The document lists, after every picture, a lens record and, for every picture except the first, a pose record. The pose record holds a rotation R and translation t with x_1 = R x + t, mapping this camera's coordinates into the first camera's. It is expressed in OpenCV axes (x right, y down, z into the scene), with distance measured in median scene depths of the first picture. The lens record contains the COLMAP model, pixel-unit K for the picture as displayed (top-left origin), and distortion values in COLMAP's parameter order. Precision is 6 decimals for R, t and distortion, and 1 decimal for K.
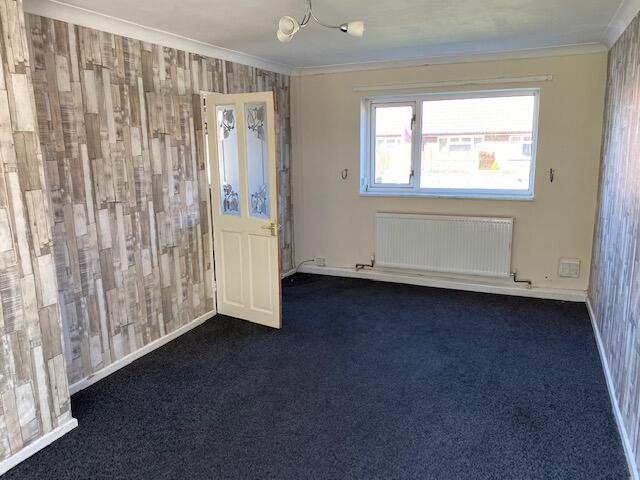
lens RADIAL K [[492.5, 0, 320.9], [0, 492.5, 238.1], [0, 0, 1]] dist [-0.016732, 0.017541]
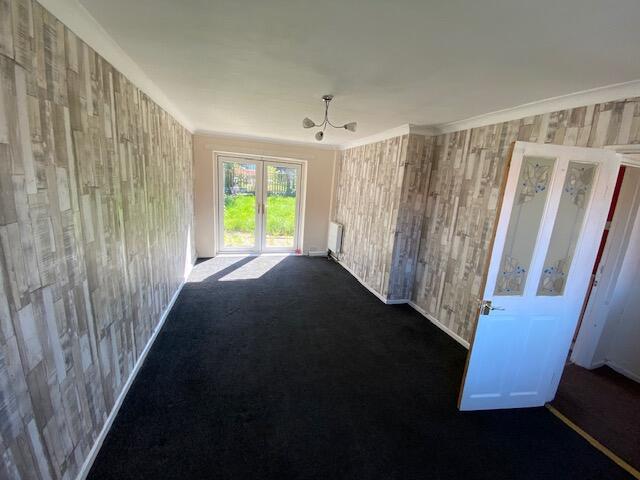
lens RADIAL K [[259.9, 0, 318.7], [0, 259.9, 238.3], [0, 0, 1]] dist [-0.001834, -0.001571]
pose [[-0.759456, 0.103937, -0.642203, 0.506172], [-0.179767, 0.915190, 0.360708, -0.297383], [0.625229, 0.389388, -0.676362, 1.355600]]
